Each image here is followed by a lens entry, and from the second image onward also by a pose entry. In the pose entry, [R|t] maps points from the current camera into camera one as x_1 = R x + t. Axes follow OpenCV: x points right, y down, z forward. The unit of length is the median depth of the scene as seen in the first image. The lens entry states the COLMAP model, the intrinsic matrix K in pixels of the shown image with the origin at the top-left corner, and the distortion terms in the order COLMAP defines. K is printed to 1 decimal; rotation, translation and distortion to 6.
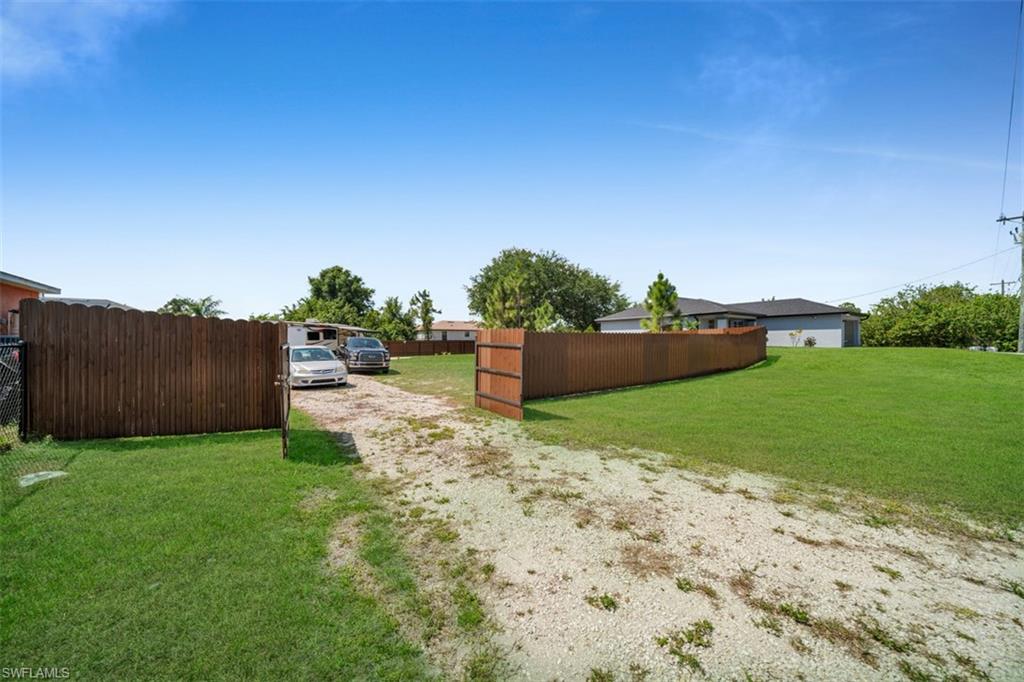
lens RADIAL K [[365.4, 0, 512.0], [0, 365.4, 341.0], [0, 0, 1]] dist [-0.000222, 0.000051]
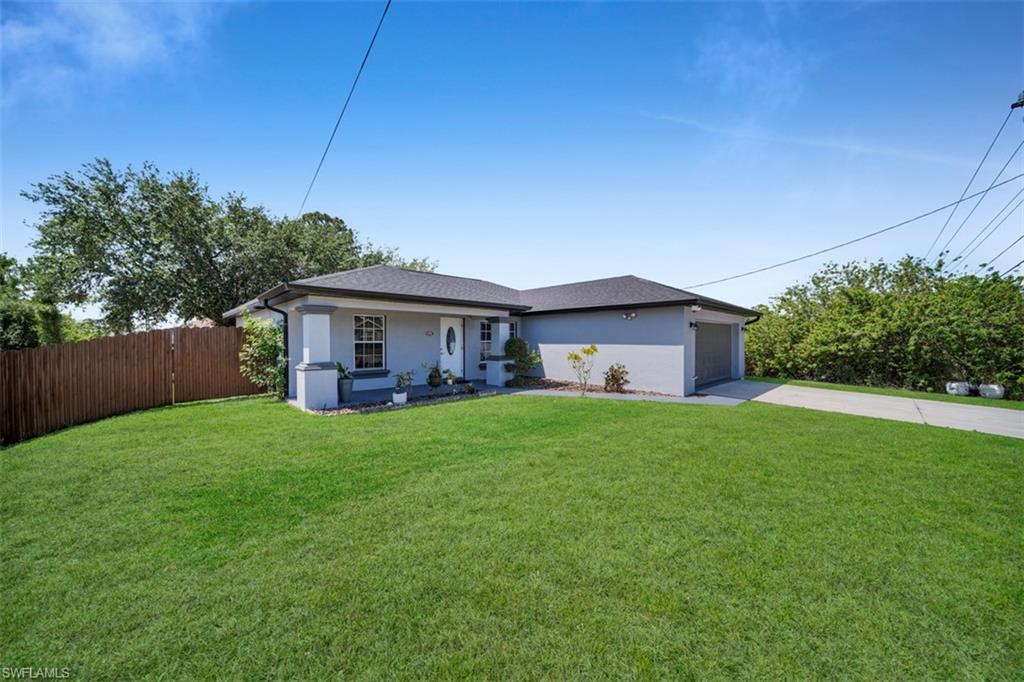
lens RADIAL K [[365.4, 0, 512.0], [0, 365.4, 341.0], [0, 0, 1]] dist [-0.000222, 0.000051]
pose [[0.990804, 0.008968, 0.135004, 0.598885], [-0.008971, 0.999960, -0.000585, -0.031649], [-0.135004, -0.000631, 0.990845, 0.579355]]
